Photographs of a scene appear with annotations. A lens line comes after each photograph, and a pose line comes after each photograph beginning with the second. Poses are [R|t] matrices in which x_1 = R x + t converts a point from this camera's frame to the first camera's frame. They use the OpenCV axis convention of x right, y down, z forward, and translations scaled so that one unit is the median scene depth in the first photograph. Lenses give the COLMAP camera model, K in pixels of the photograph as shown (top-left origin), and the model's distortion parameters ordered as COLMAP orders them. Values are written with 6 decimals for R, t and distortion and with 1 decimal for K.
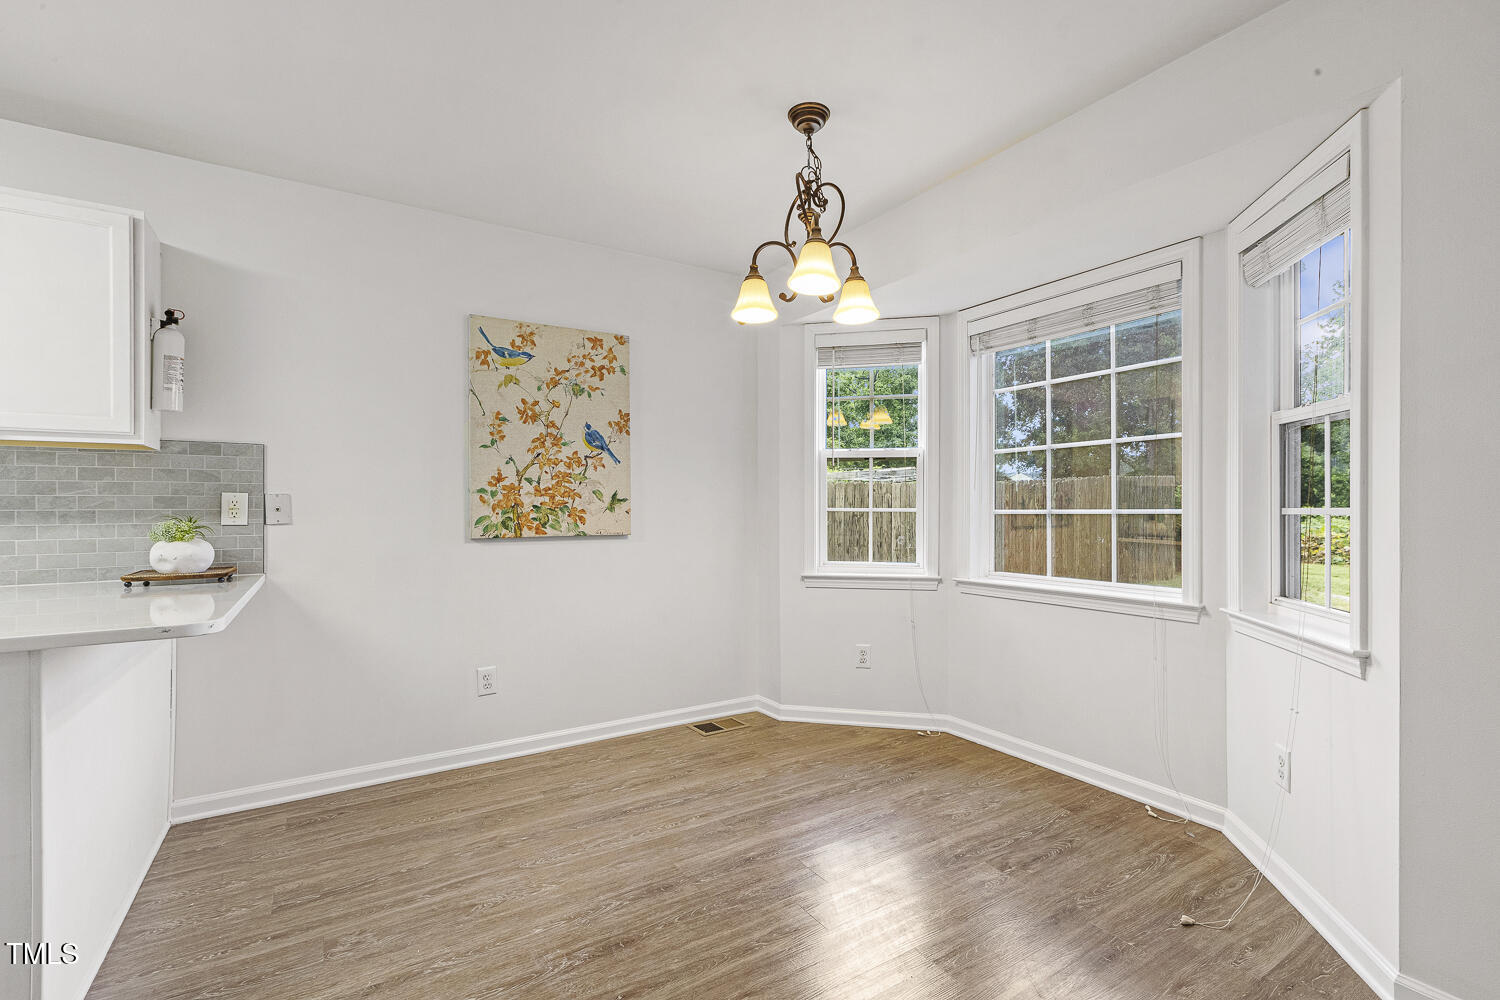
lens RADIAL K [[675.8, 0, 749.4], [0, 675.8, 509.4], [0, 0, 1]] dist [0.000854, -0.000319]
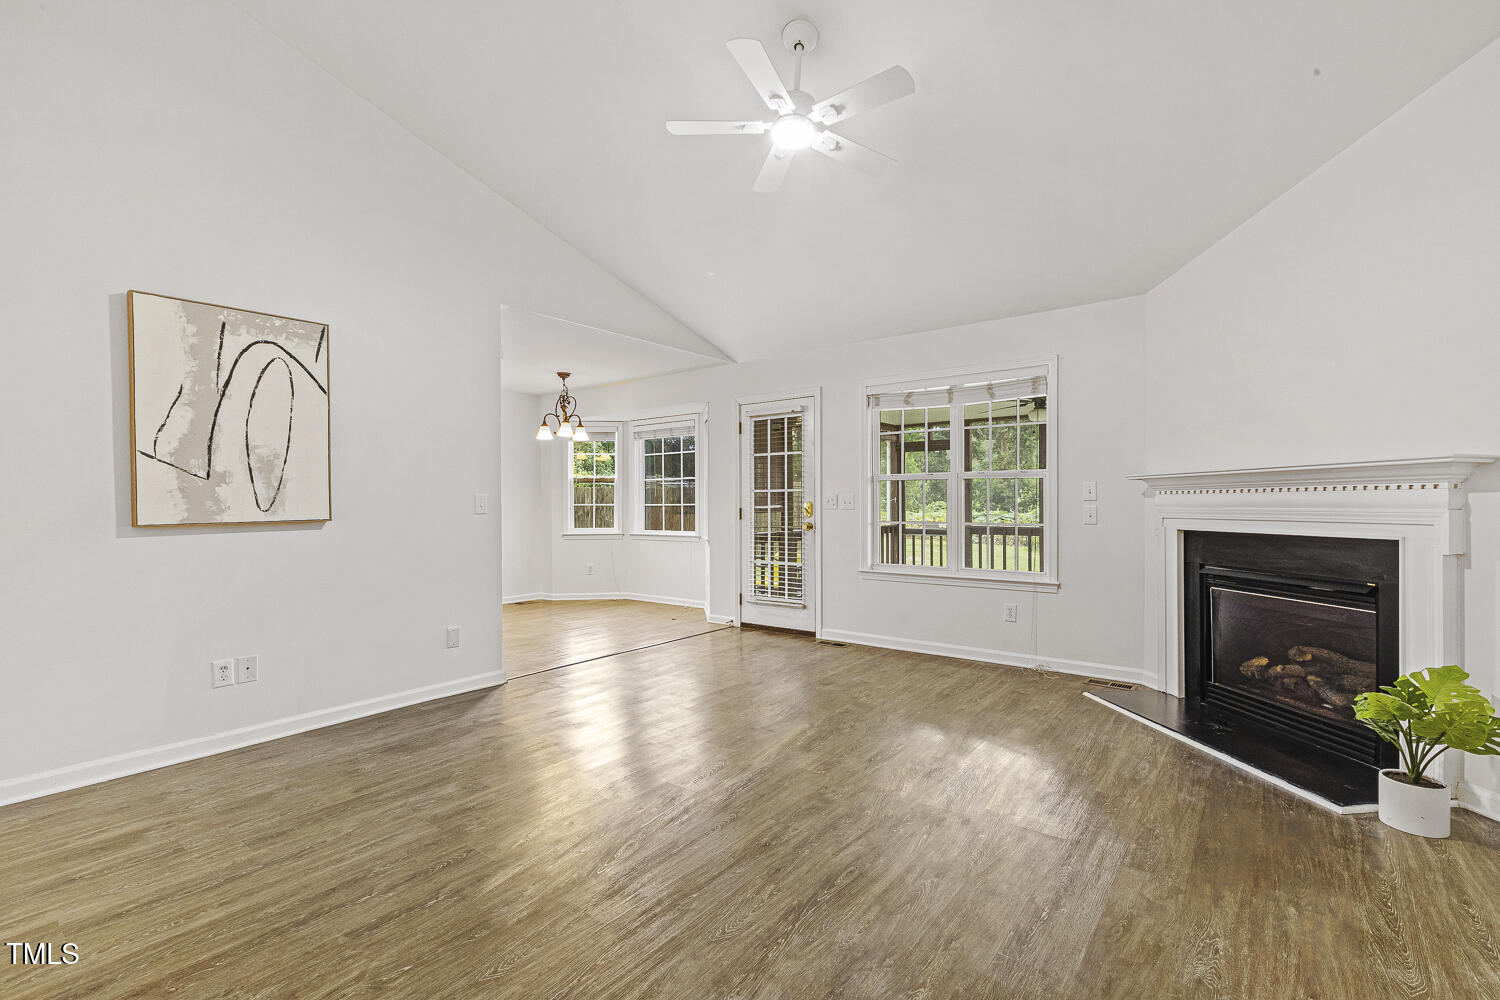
lens RADIAL K [[675.8, 0, 749.4], [0, 675.8, 509.4], [0, 0, 1]] dist [0.000854, -0.000319]
pose [[0.939099, -0.010214, 0.343495, -0.119458], [0.007791, 0.999934, 0.008433, 0.000576], [-0.343558, -0.005243, 0.939117, -1.441661]]
